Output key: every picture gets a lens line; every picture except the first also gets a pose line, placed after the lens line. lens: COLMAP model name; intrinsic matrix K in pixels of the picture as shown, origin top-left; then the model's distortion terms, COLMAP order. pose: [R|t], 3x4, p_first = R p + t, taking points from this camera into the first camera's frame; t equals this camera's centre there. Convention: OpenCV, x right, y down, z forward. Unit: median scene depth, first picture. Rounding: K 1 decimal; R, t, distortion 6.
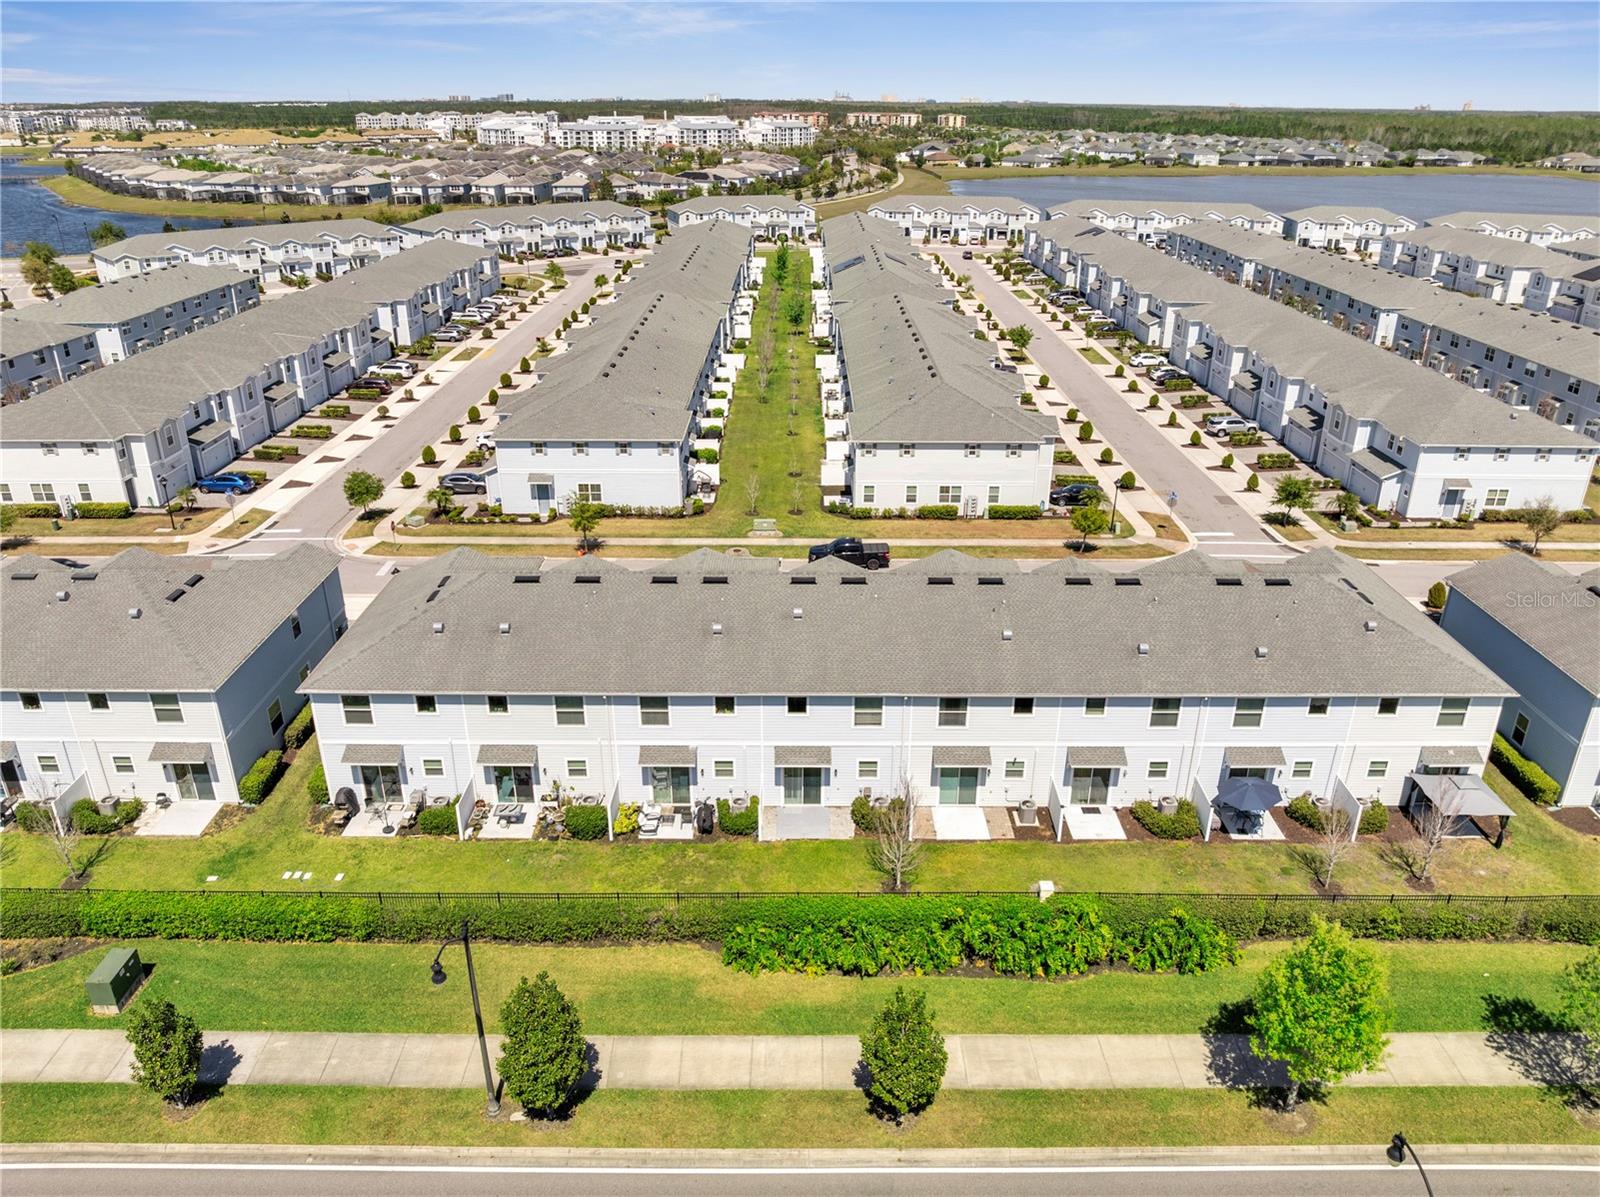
lens RADIAL K [[1127.7, 0, 800.0], [0, 1127.7, 598.5], [0, 0, 1]] dist [0.004251, -0.066004]
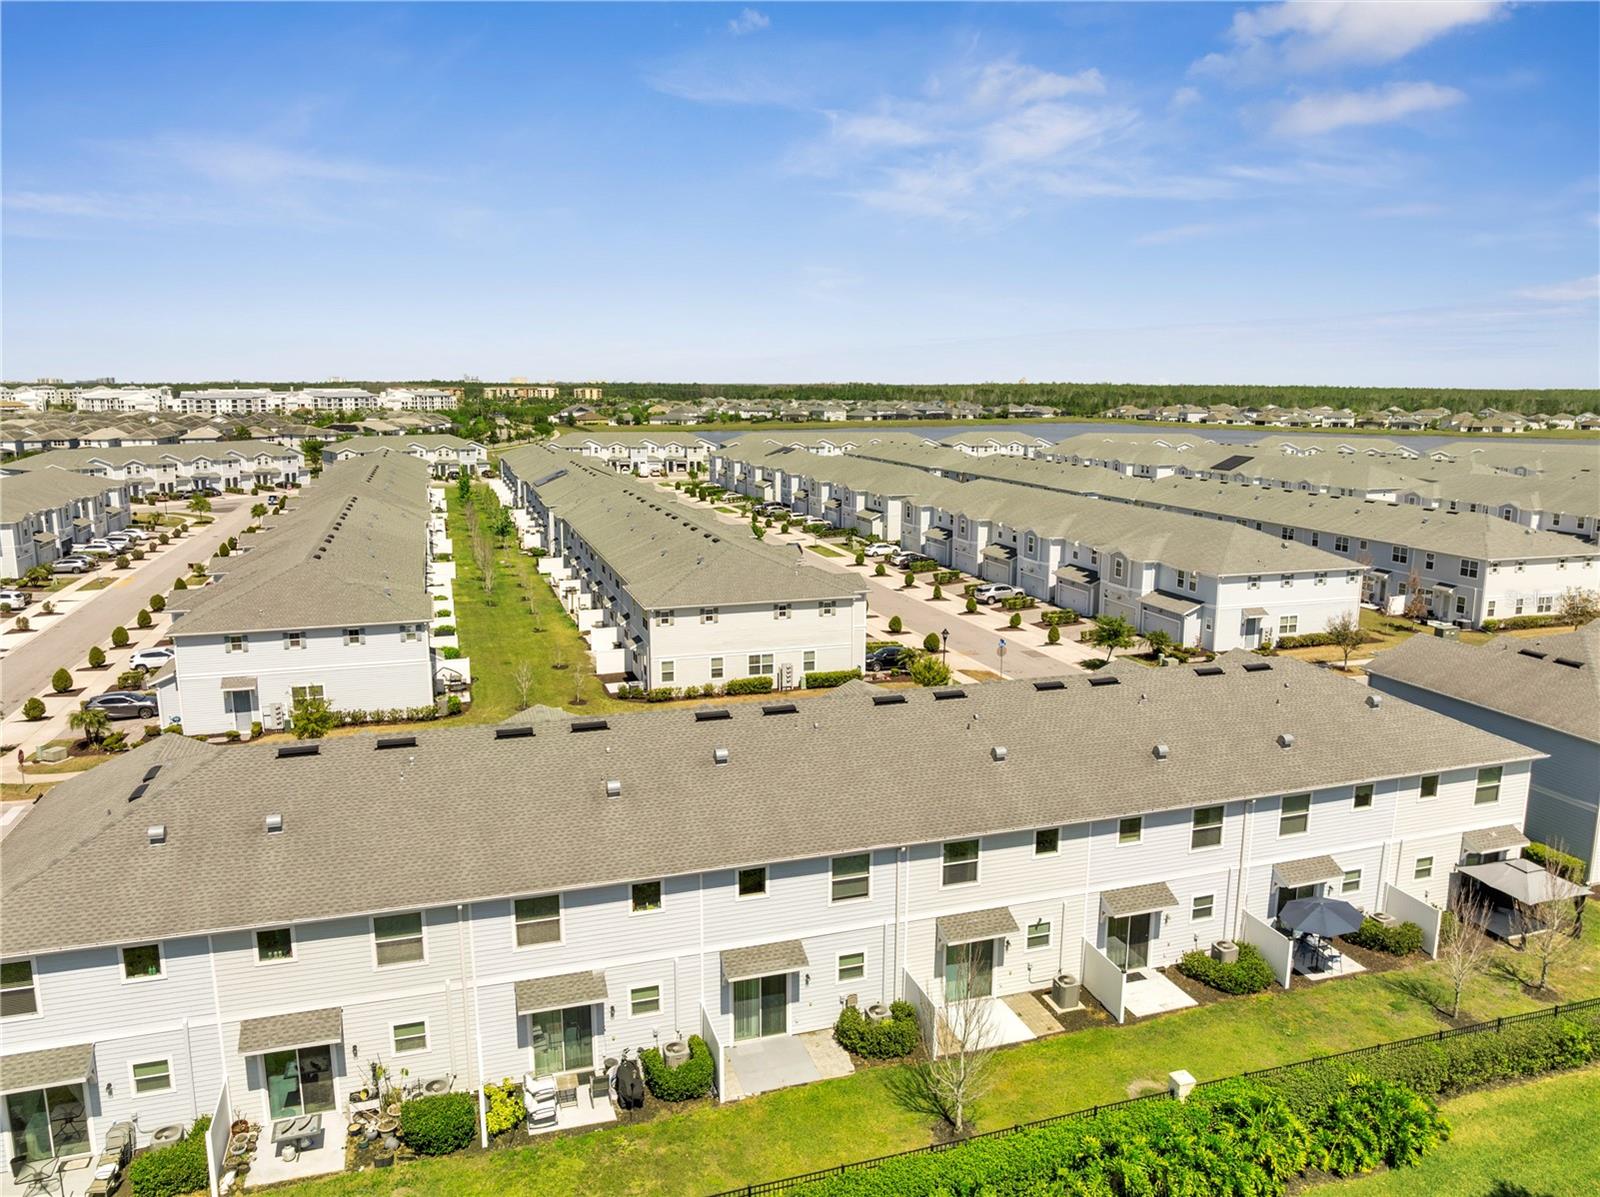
lens RADIAL K [[1135.0, 0, 800.0], [0, 1135.0, 598.5], [0, 0, 1]] dist [-0.032840, 0.000880]
pose [[0.951450, -0.059012, 0.302094, -0.096705], [0.126180, 0.969971, -0.207929, 0.042249], [-0.280752, 0.235952, 0.930325, 0.180052]]
